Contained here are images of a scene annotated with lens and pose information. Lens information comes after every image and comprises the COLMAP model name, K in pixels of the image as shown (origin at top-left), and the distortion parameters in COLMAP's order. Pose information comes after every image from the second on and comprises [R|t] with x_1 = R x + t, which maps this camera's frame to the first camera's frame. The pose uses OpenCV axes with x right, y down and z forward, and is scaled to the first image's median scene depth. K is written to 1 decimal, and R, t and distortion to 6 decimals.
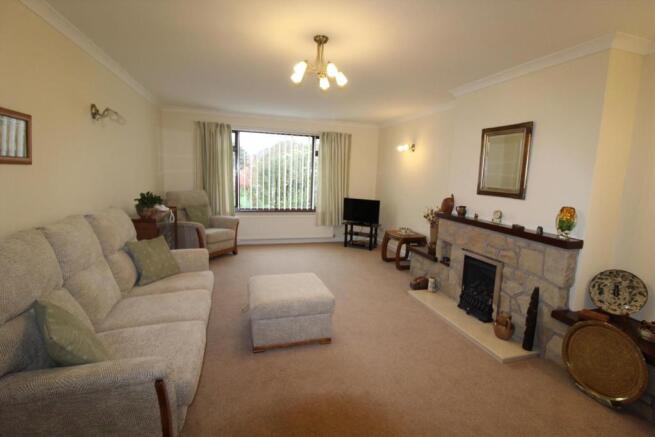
lens RADIAL K [[304.5, 0, 326.7], [0, 304.5, 218.8], [0, 0, 1]] dist [-0.016402, -0.001847]
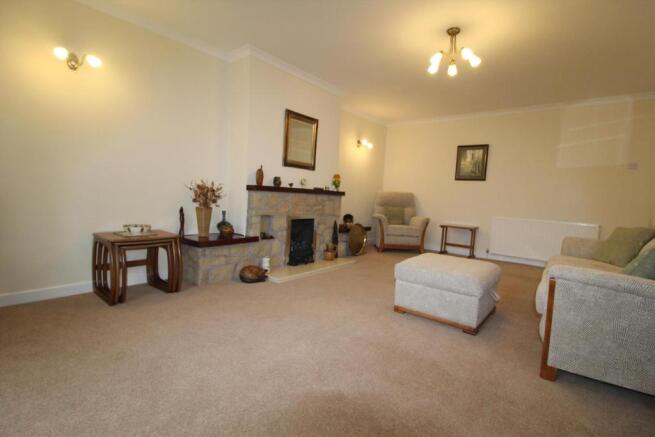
lens RADIAL K [[304.5, 0, 326.3], [0, 304.5, 212.4], [0, 0, 1]] dist [-0.016402, -0.001847]
pose [[-0.572933, -0.112857, 0.811795, -0.566361], [0.048631, 0.984048, 0.171126, -0.101468], [-0.818158, 0.137522, -0.558306, 1.609928]]
